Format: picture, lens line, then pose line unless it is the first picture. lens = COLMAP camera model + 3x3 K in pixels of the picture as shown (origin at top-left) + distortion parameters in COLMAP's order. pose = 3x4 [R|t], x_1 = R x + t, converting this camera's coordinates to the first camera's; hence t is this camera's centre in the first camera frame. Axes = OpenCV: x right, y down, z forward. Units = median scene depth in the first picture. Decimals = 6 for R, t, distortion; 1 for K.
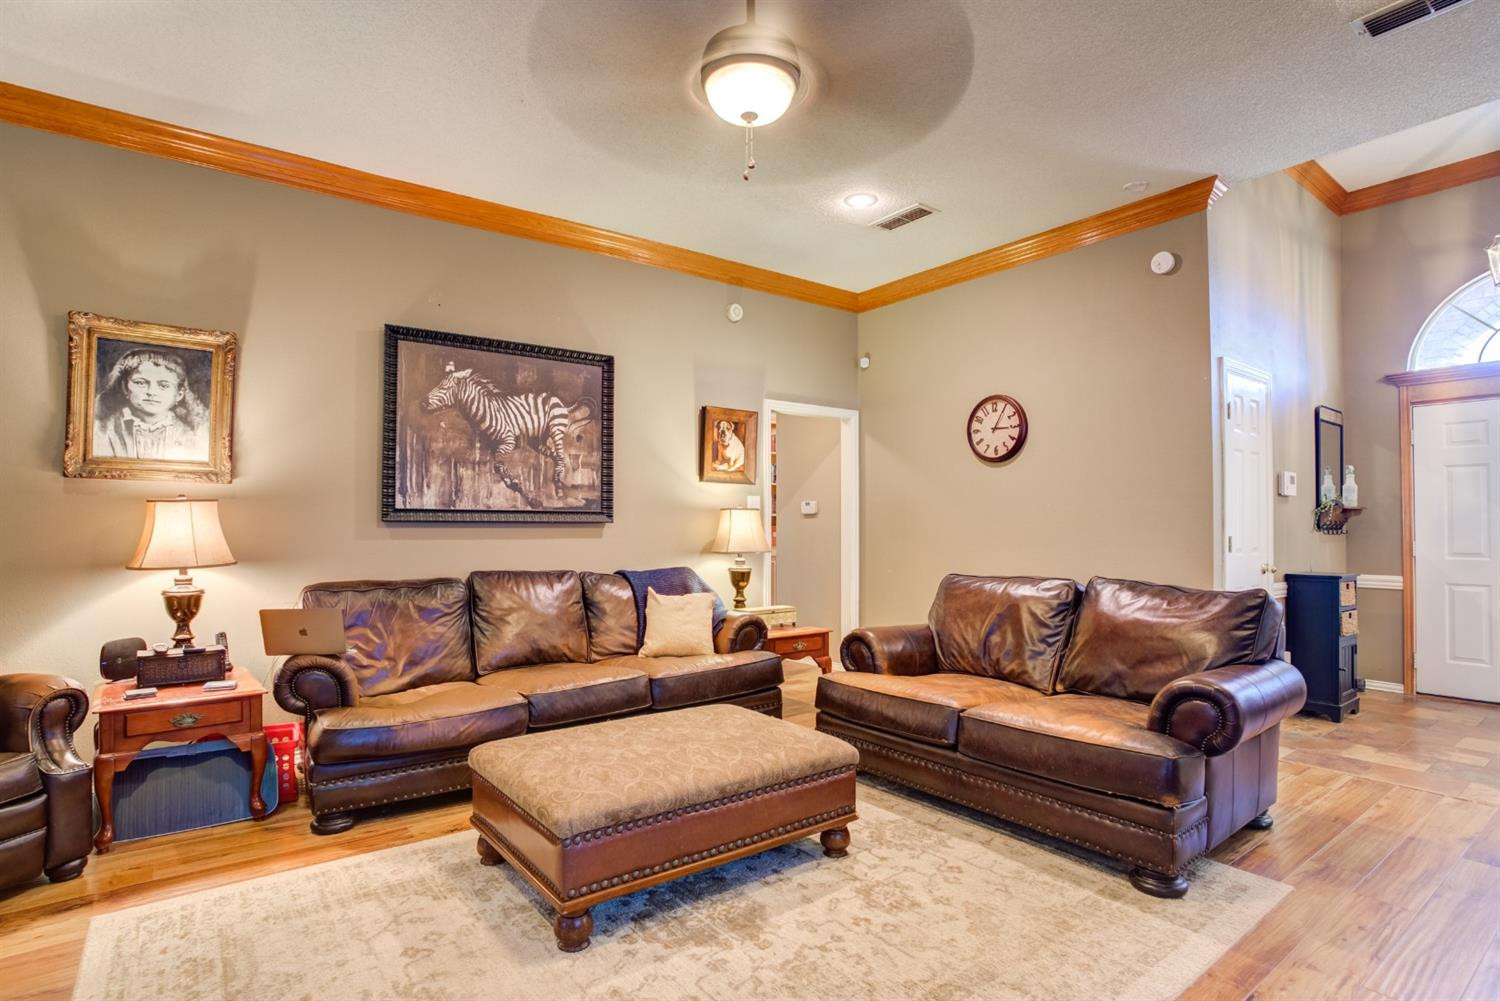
lens RADIAL K [[745.7, 0, 739.8], [0, 745.7, 511.0], [0, 0, 1]] dist [-0.072296, 0.030137]
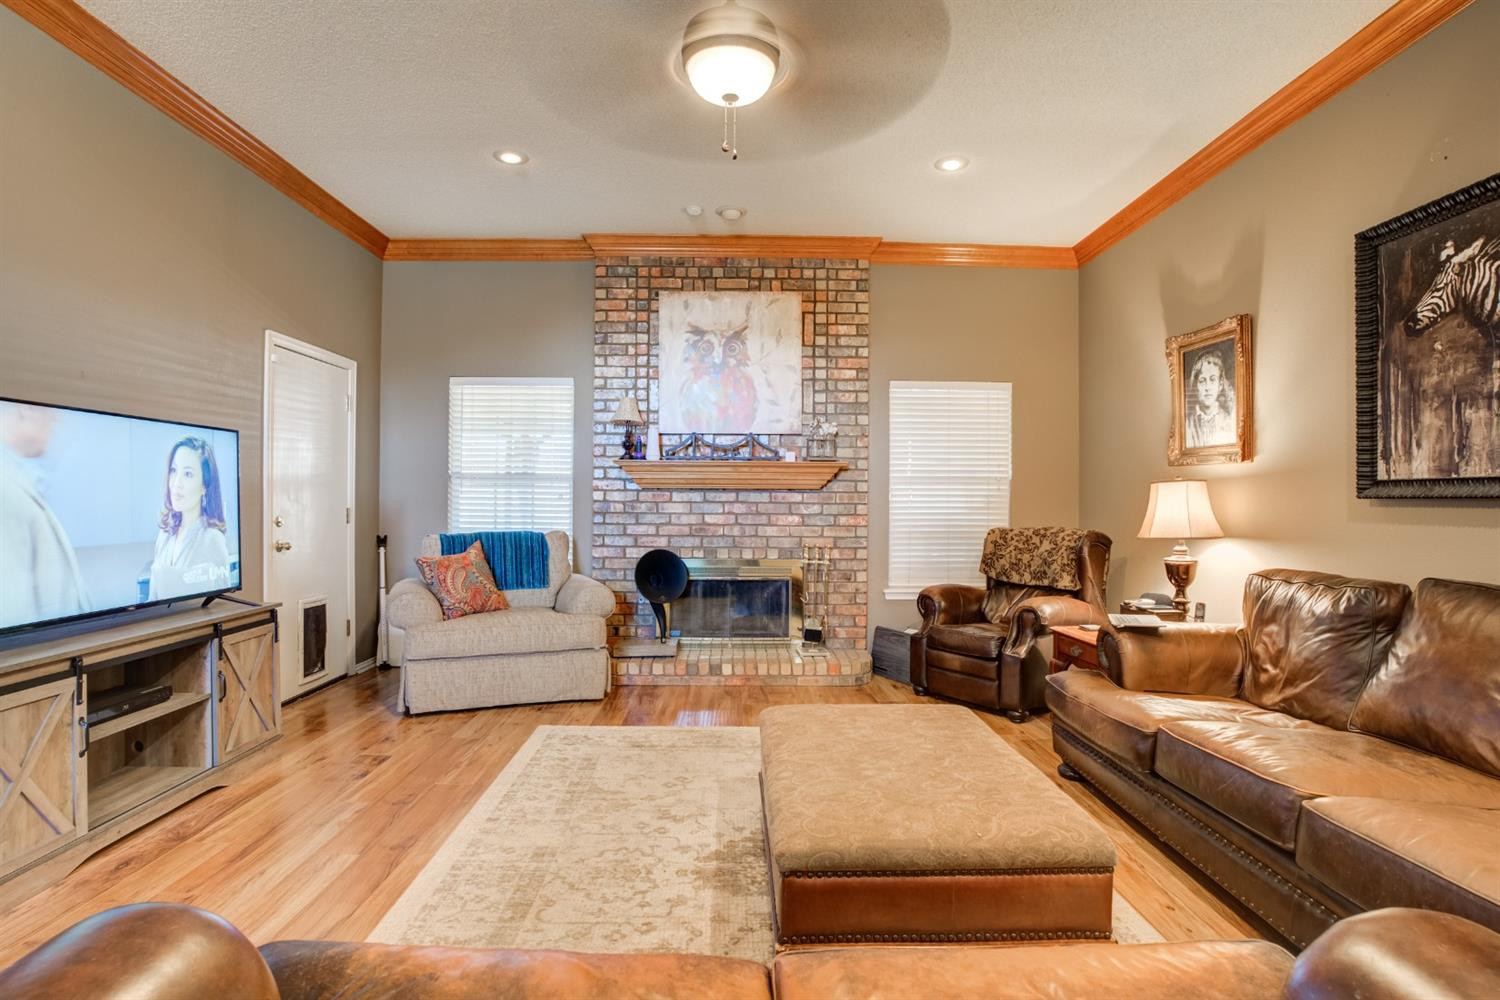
lens RADIAL K [[745.7, 0, 746.7], [0, 745.7, 503.5], [0, 0, 1]] dist [-0.072296, 0.030137]
pose [[-0.567731, -0.001899, -0.823212, 0.473664], [0.012429, 0.999864, -0.010878, 0.019660], [0.823120, -0.016407, -0.567630, 0.903239]]
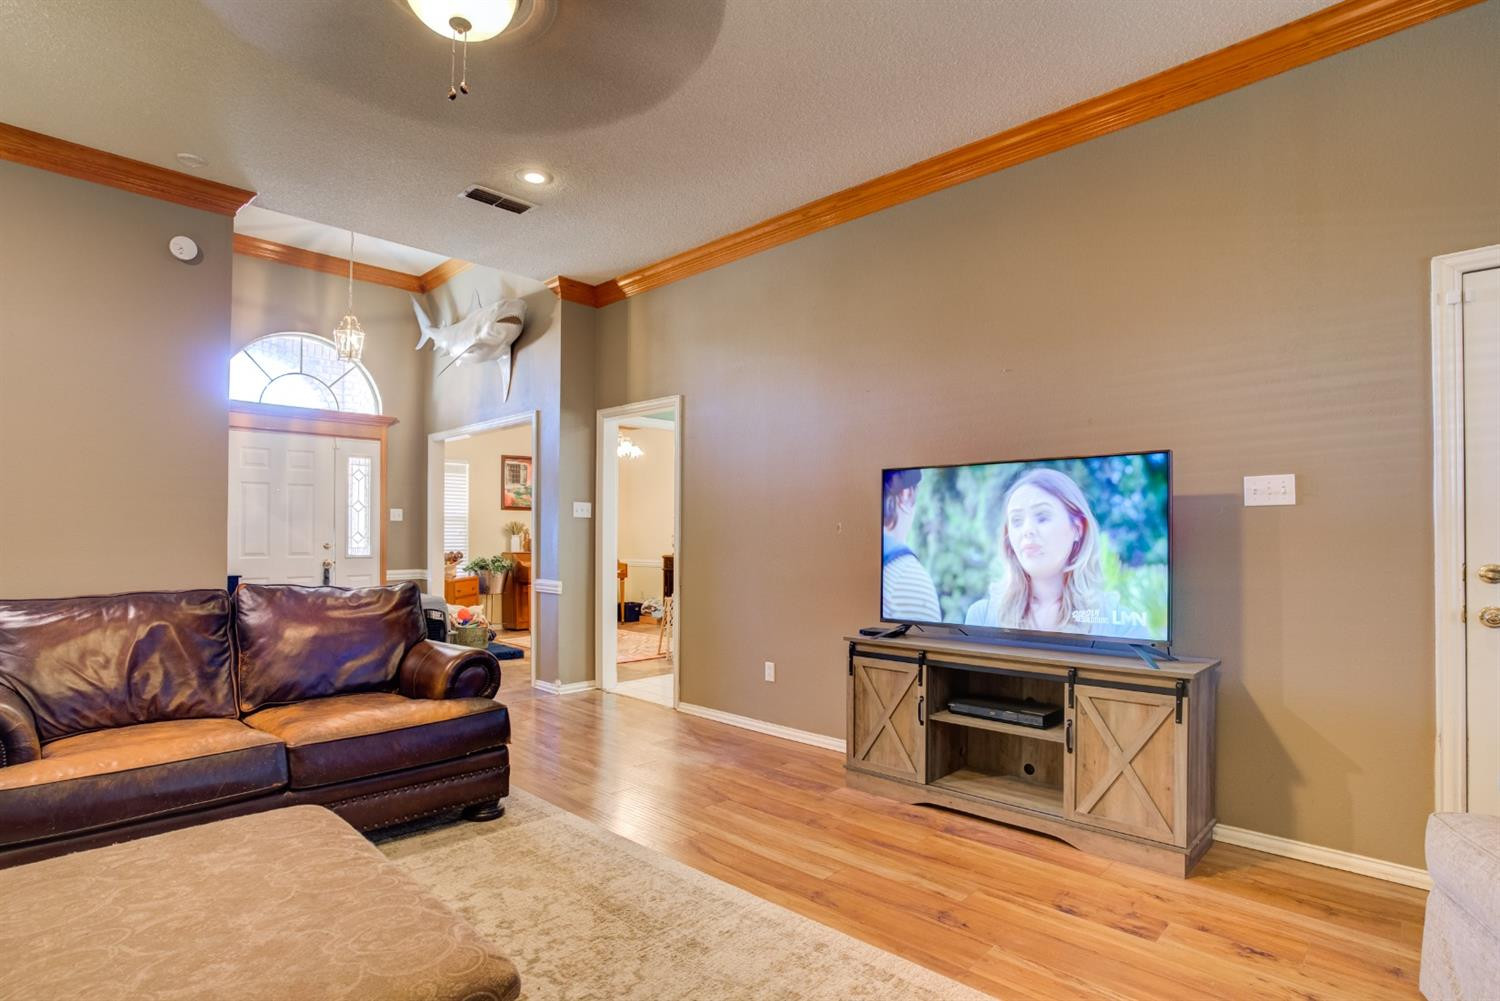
lens RADIAL K [[745.7, 0, 737.2], [0, 745.7, 528.0], [0, 0, 1]] dist [-0.072296, 0.030137]
pose [[-0.163298, 0.016516, 0.986439, -0.461899], [-0.026443, 0.999427, -0.021111, 0.018451], [-0.986222, -0.029532, -0.162768, 0.467302]]
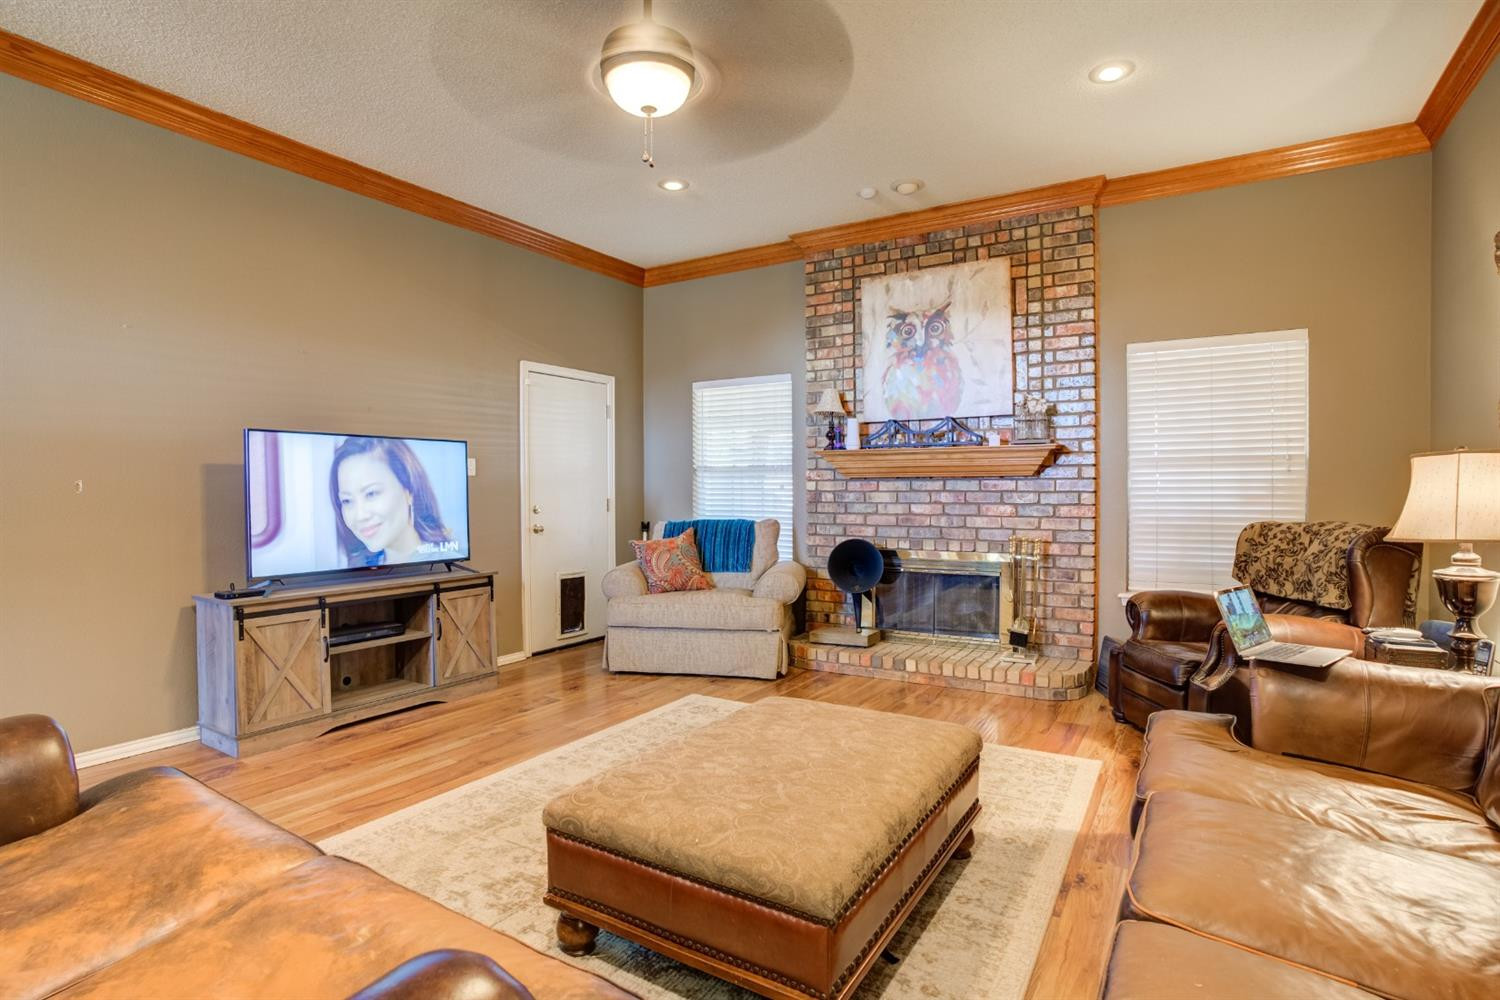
lens RADIAL K [[745.7, 0, 753.0], [0, 745.7, 505.2], [0, 0, 1]] dist [-0.072296, 0.030137]
pose [[-0.921243, 0.009476, -0.388873, 0.166291], [0.011143, 0.999936, -0.002032, 0.025613], [0.388829, -0.006205, -0.921289, 1.161332]]
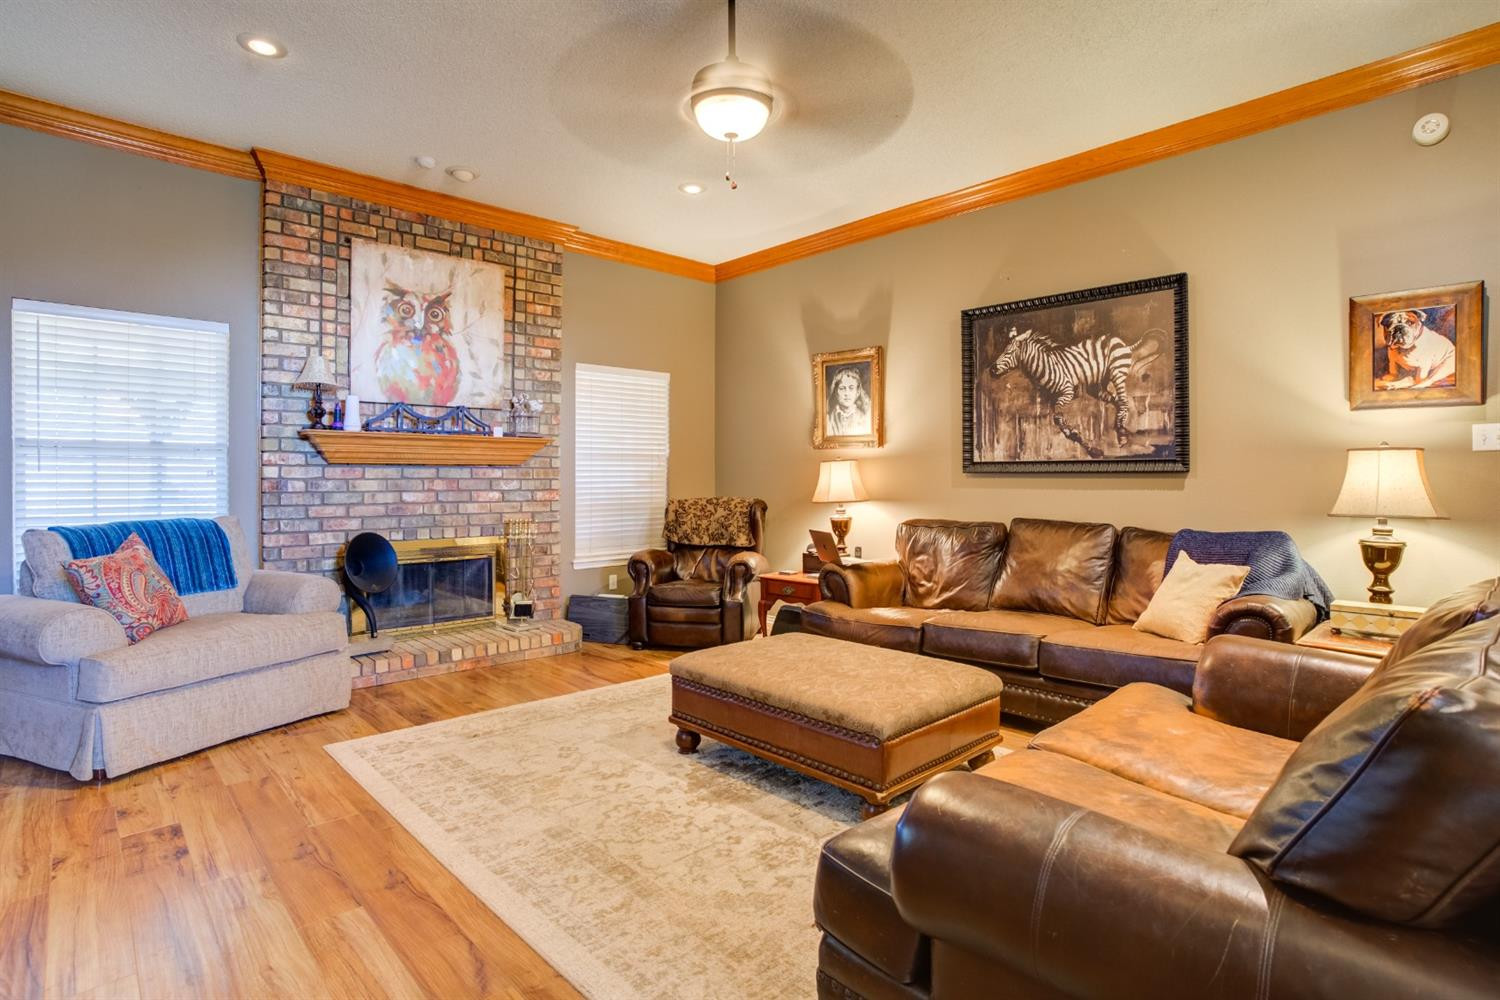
lens RADIAL K [[745.7, 0, 768.0], [0, 745.7, 486.3], [0, 0, 1]] dist [-0.072296, 0.030137]
pose [[0.144986, 0.012180, -0.989359, 0.692138], [0.023614, 0.999597, 0.015766, 0.009362], [0.989152, -0.025649, 0.144640, 0.498995]]
